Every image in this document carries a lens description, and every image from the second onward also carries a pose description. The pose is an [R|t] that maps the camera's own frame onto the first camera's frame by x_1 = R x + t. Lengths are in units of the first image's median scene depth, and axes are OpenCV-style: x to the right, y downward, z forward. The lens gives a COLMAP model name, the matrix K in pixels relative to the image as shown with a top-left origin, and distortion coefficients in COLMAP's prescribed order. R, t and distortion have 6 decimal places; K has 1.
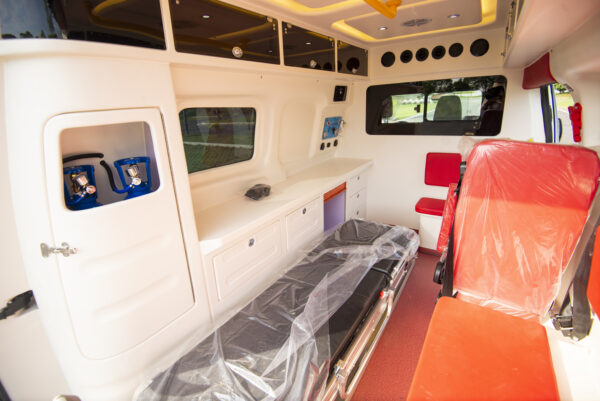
lens RADIAL K [[283.6, 0, 289.2], [0, 283.6, 196.2], [0, 0, 1]] dist [-0.026094, -0.002745]
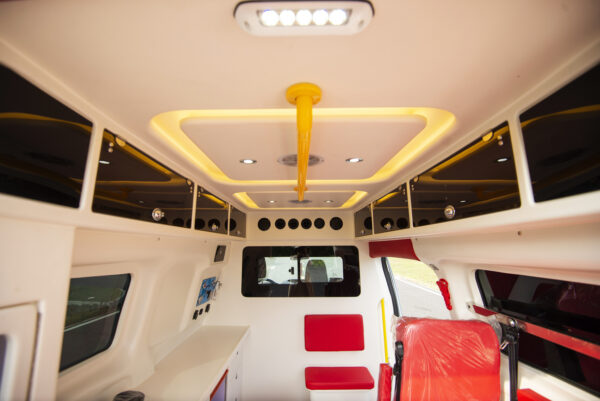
lens RADIAL K [[283.6, 0, 292.5], [0, 283.6, 185.2], [0, 0, 1]] dist [-0.026094, -0.002745]
pose [[0.832290, 0.169037, 0.527940, -0.165911], [0.127293, 0.868647, -0.478800, -0.086487], [-0.539528, 0.465703, 0.701449, 0.111484]]
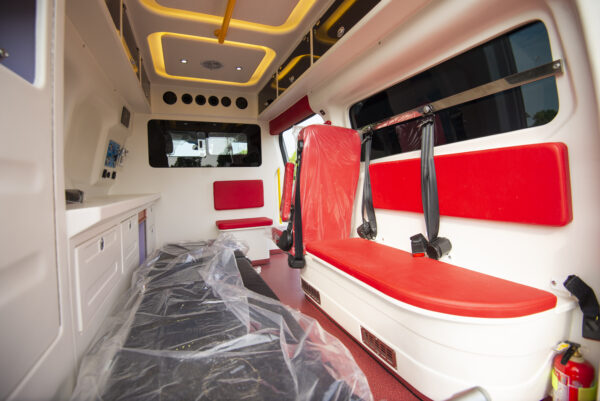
lens RADIAL K [[283.6, 0, 298.3], [0, 283.6, 196.4], [0, 0, 1]] dist [-0.026094, -0.002745]
pose [[0.544585, 0.009042, 0.838657, -0.299224], [0.249642, 0.952872, -0.172379, 0.196066], [-0.800691, 0.303239, 0.516663, 0.164852]]
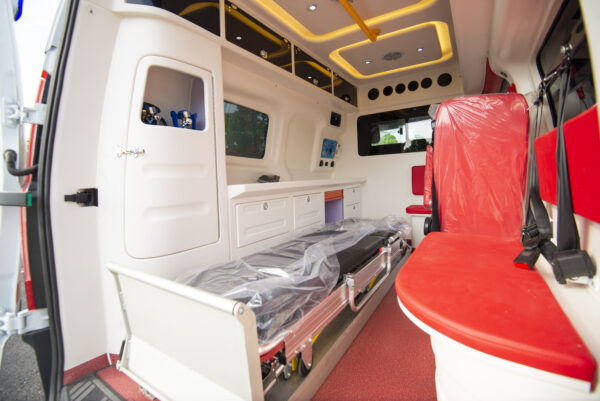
lens RADIAL K [[283.6, 0, 286.0], [0, 283.6, 195.8], [0, 0, 1]] dist [-0.026094, -0.002745]
pose [[0.999751, 0.017827, 0.013455, -0.045391], [-0.013904, 0.968213, -0.249741, 0.277221], [-0.017479, 0.249492, 0.968219, -0.090600]]
